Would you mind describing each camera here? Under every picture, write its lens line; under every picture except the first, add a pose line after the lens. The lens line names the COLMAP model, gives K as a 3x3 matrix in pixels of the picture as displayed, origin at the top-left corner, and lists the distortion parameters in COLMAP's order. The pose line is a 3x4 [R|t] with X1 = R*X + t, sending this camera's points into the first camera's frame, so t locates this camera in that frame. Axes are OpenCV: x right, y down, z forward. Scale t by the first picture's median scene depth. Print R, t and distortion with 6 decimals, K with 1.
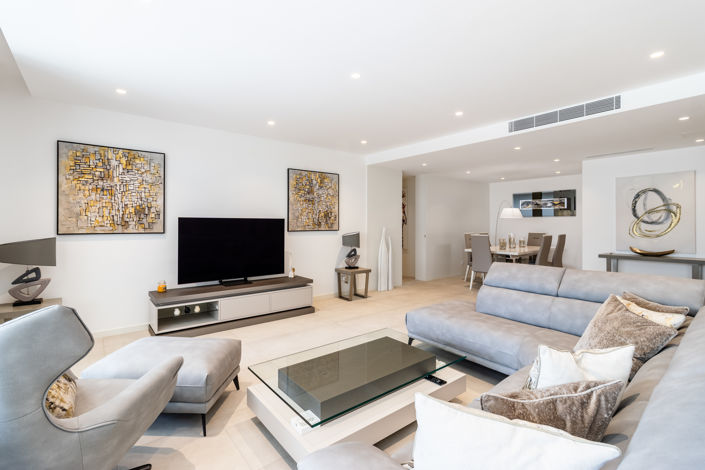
lens RADIAL K [[325.5, 0, 352.6], [0, 325.5, 225.4], [0, 0, 1]] dist [0.000507, -0.000044]
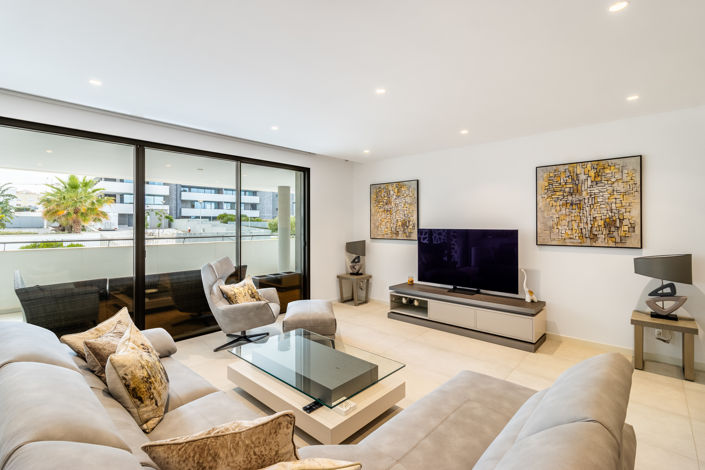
lens RADIAL K [[325.5, 0, 352.6], [0, 325.5, 225.4], [0, 0, 1]] dist [0.000507, -0.000044]
pose [[0.155236, -0.017434, -0.987724, 0.513385], [-0.024614, 0.999466, -0.021510, -0.001523], [0.987571, 0.027650, 0.154724, 0.412321]]
